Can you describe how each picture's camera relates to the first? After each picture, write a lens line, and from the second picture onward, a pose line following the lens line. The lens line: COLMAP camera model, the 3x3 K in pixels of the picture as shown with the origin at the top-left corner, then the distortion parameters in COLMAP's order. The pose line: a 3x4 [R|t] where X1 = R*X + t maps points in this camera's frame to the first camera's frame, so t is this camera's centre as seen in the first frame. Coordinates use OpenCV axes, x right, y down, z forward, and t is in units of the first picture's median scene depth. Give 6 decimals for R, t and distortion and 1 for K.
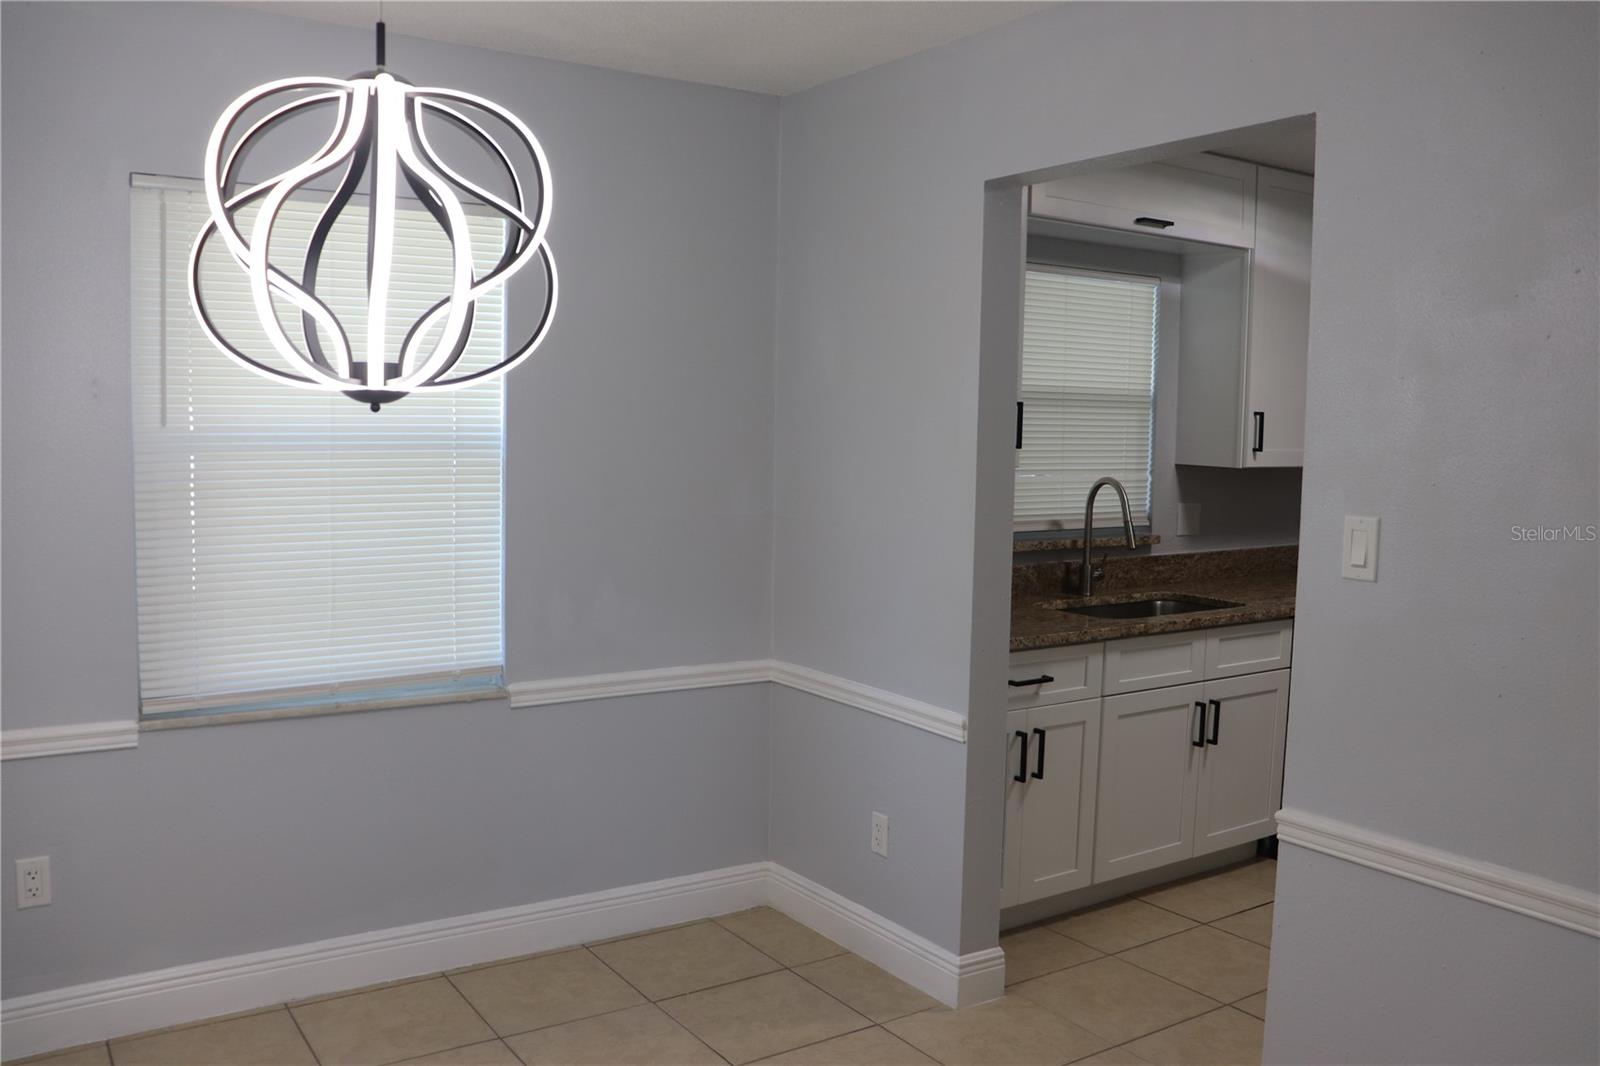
lens RADIAL K [[1322.9, 0, 802.1], [0, 1322.9, 533.3], [0, 0, 1]] dist [-0.170685, 0.139321]
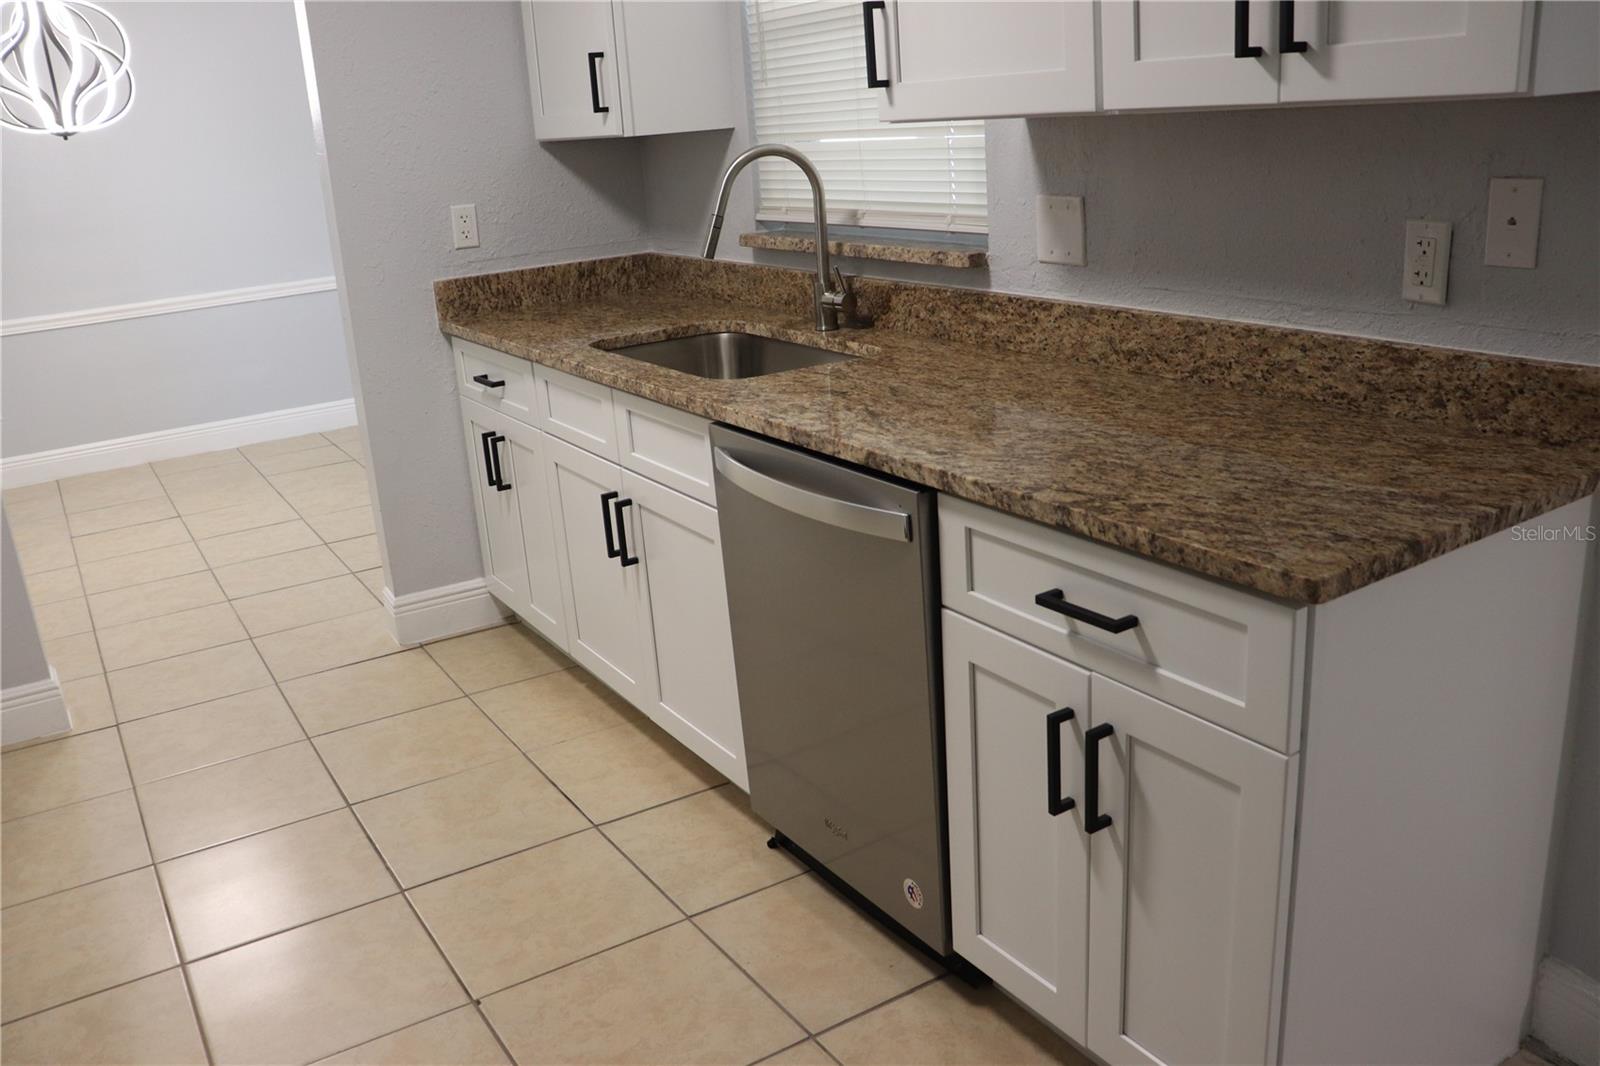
lens RADIAL K [[1322.9, 0, 811.1], [0, 1322.9, 544.5], [0, 0, 1]] dist [-0.170685, 0.139321]
pose [[-0.025496, 0.296869, -0.954578, 0.830130], [-0.025604, 0.954381, 0.297491, -0.042566], [0.999347, 0.032026, -0.016732, 0.963694]]
